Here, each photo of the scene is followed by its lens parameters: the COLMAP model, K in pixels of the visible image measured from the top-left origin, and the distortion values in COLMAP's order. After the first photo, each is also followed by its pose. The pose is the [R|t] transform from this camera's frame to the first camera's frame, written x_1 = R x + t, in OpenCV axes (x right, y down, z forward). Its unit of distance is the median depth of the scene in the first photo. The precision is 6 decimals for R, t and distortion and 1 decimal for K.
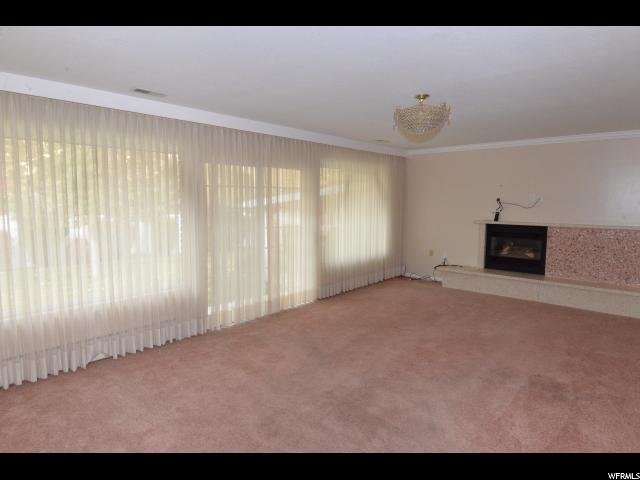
lens RADIAL K [[380.2, 0, 321.7], [0, 380.2, 236.7], [0, 0, 1]] dist [0.001904, -0.001109]
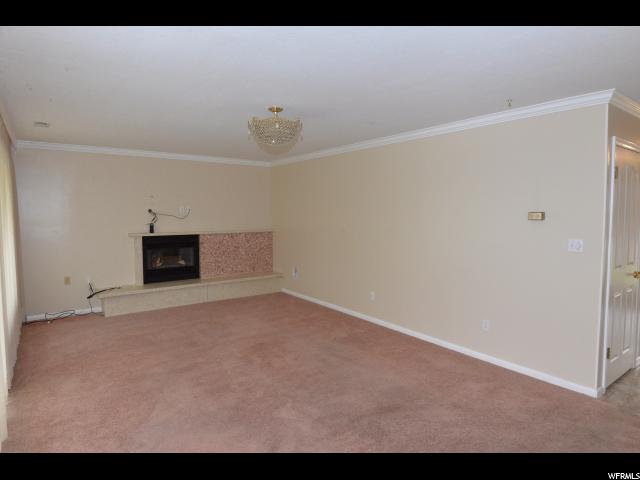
lens RADIAL K [[380.2, 0, 321.7], [0, 380.2, 236.7], [0, 0, 1]] dist [0.001904, -0.001109]
pose [[0.204416, -0.073570, 0.976116, -0.414109], [0.094570, 0.993992, 0.055113, -0.046364], [-0.974305, 0.081045, 0.210145, 0.396942]]
